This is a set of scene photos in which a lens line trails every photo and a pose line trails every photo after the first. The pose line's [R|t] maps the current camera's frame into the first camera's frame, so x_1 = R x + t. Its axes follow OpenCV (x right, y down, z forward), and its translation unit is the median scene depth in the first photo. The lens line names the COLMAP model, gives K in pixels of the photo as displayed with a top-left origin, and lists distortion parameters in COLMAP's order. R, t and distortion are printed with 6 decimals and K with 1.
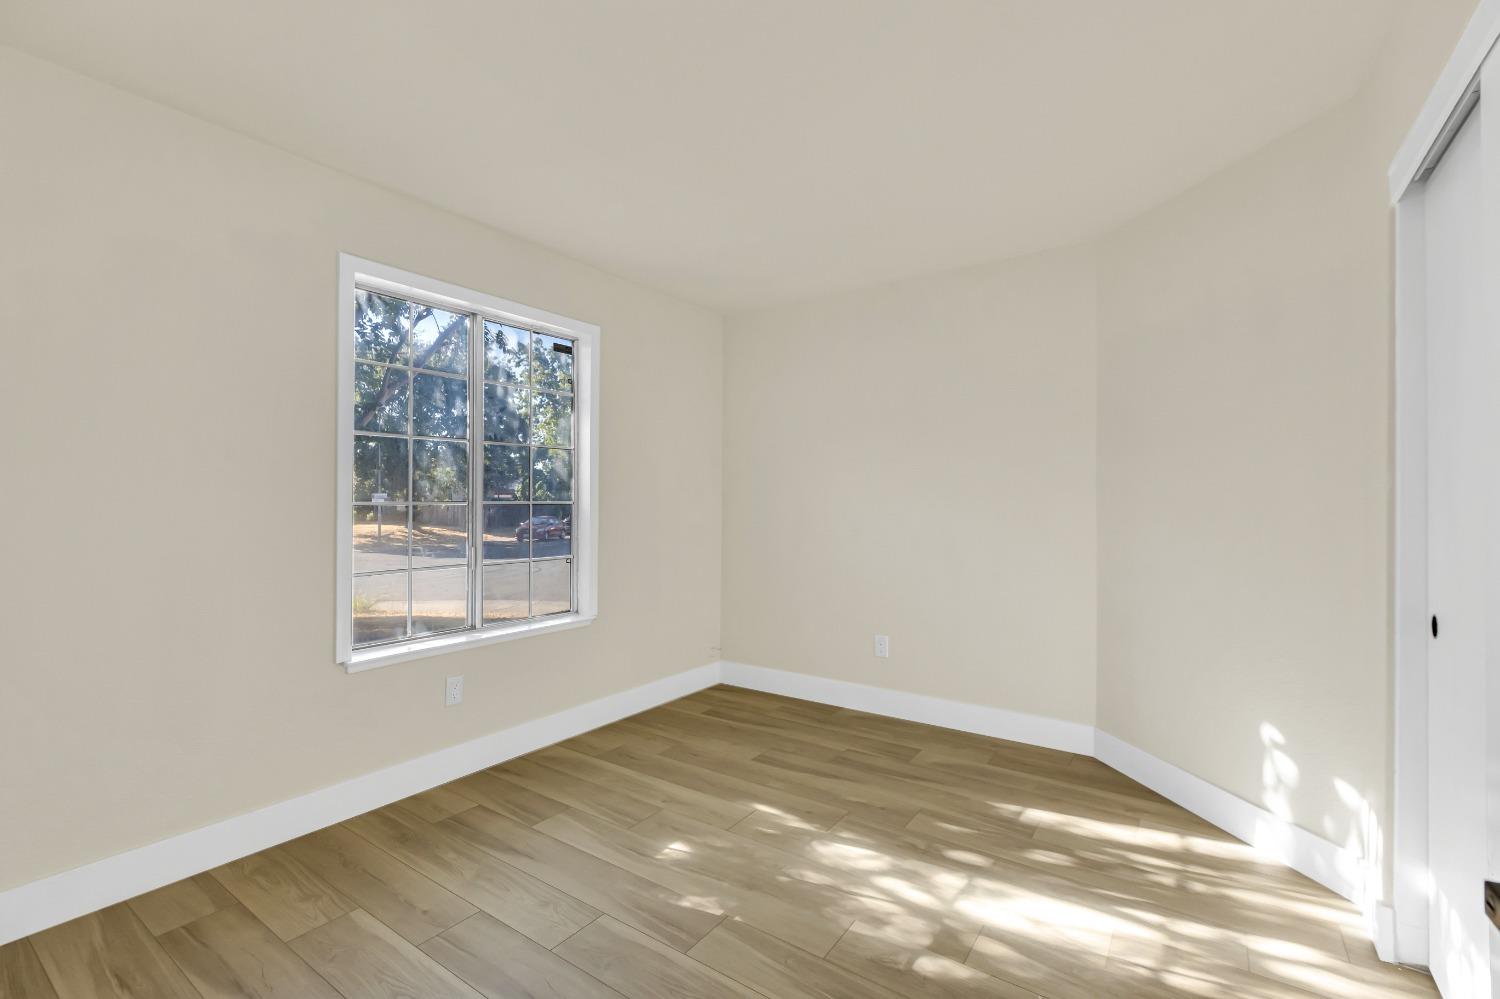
lens RADIAL K [[672.8, 0, 750.0], [0, 672.8, 499.5], [0, 0, 1]] dist [0.005839, -0.000247]
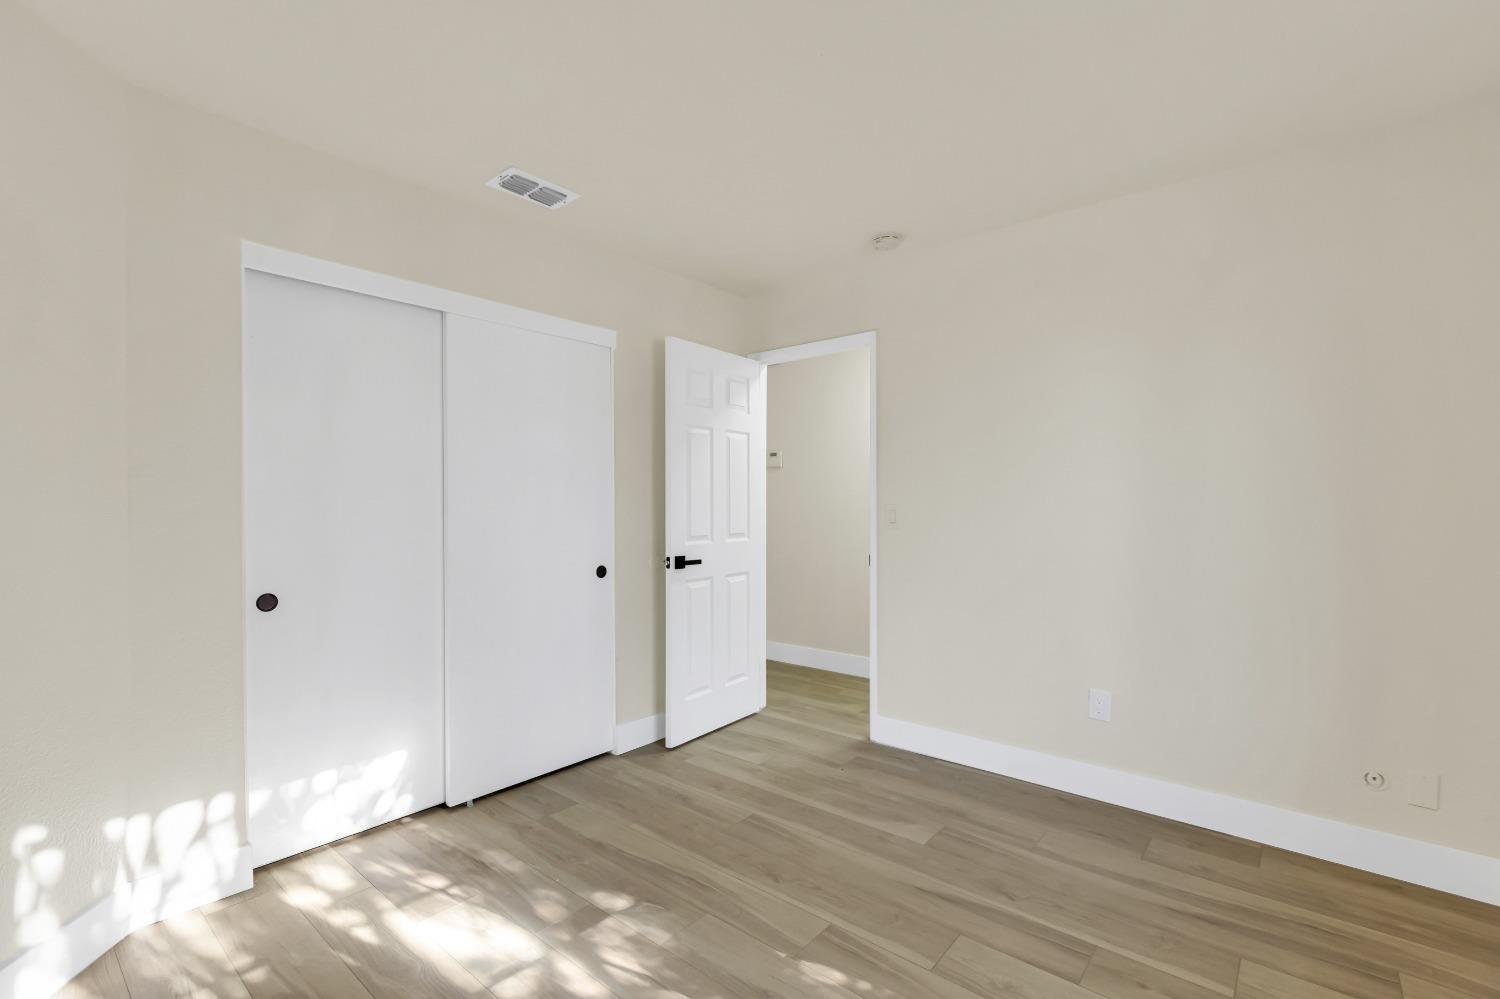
lens RADIAL K [[672.8, 0, 750.0], [0, 672.8, 499.5], [0, 0, 1]] dist [0.005839, -0.000247]
pose [[-0.996530, 0.000161, 0.083238, -0.053131], [-0.000376, 0.999979, -0.006433, -0.004298], [-0.083238, -0.006442, -0.996509, 1.994259]]
